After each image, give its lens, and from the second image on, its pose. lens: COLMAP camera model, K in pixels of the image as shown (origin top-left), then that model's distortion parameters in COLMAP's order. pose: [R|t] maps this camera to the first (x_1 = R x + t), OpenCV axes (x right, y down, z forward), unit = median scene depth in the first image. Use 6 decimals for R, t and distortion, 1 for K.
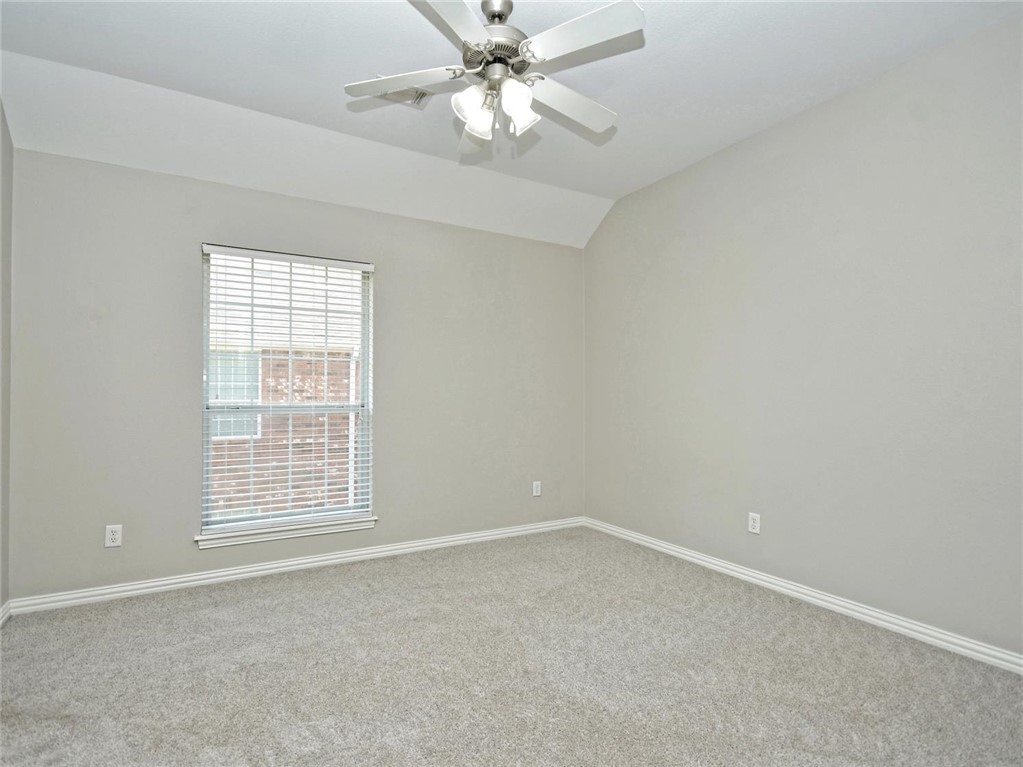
lens RADIAL K [[518.7, 0, 511.5], [0, 518.7, 383.5], [0, 0, 1]] dist [0.002095, 0.000909]
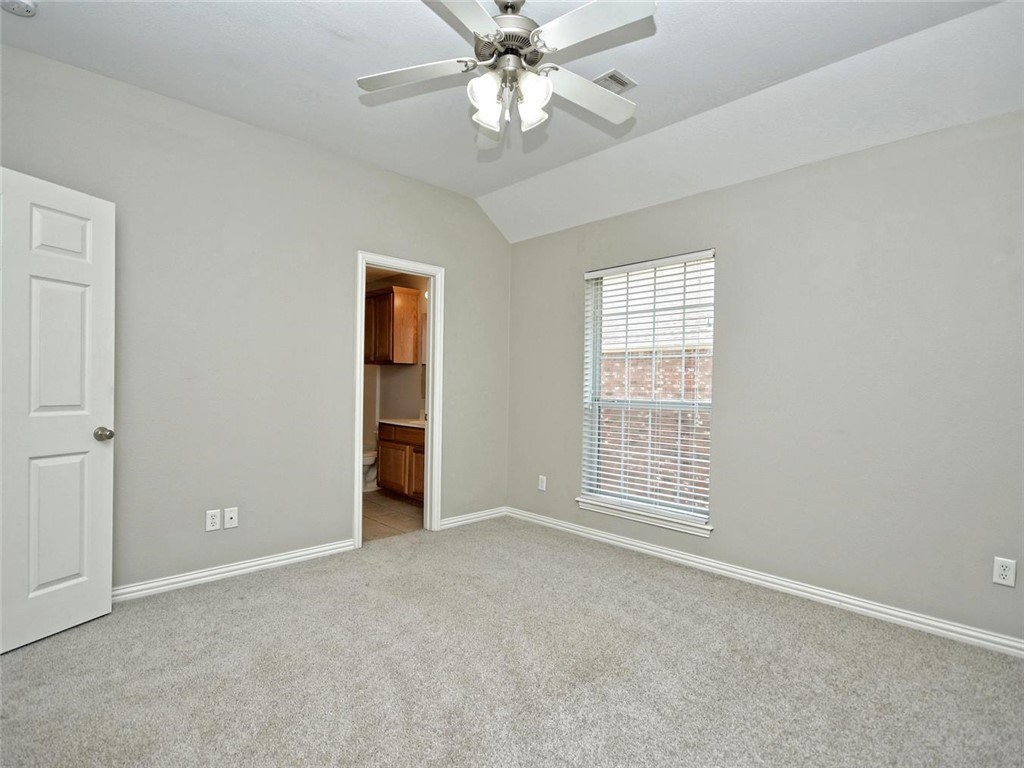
lens RADIAL K [[519.2, 0, 512.0], [0, 519.2, 384.0], [0, 0, 1]] dist [0.002095, 0.000909]
pose [[0.265180, -0.002798, -0.964195, 0.553808], [-0.007827, 0.999957, -0.005054, 0.015117], [0.964167, 0.008887, 0.265147, 0.445695]]
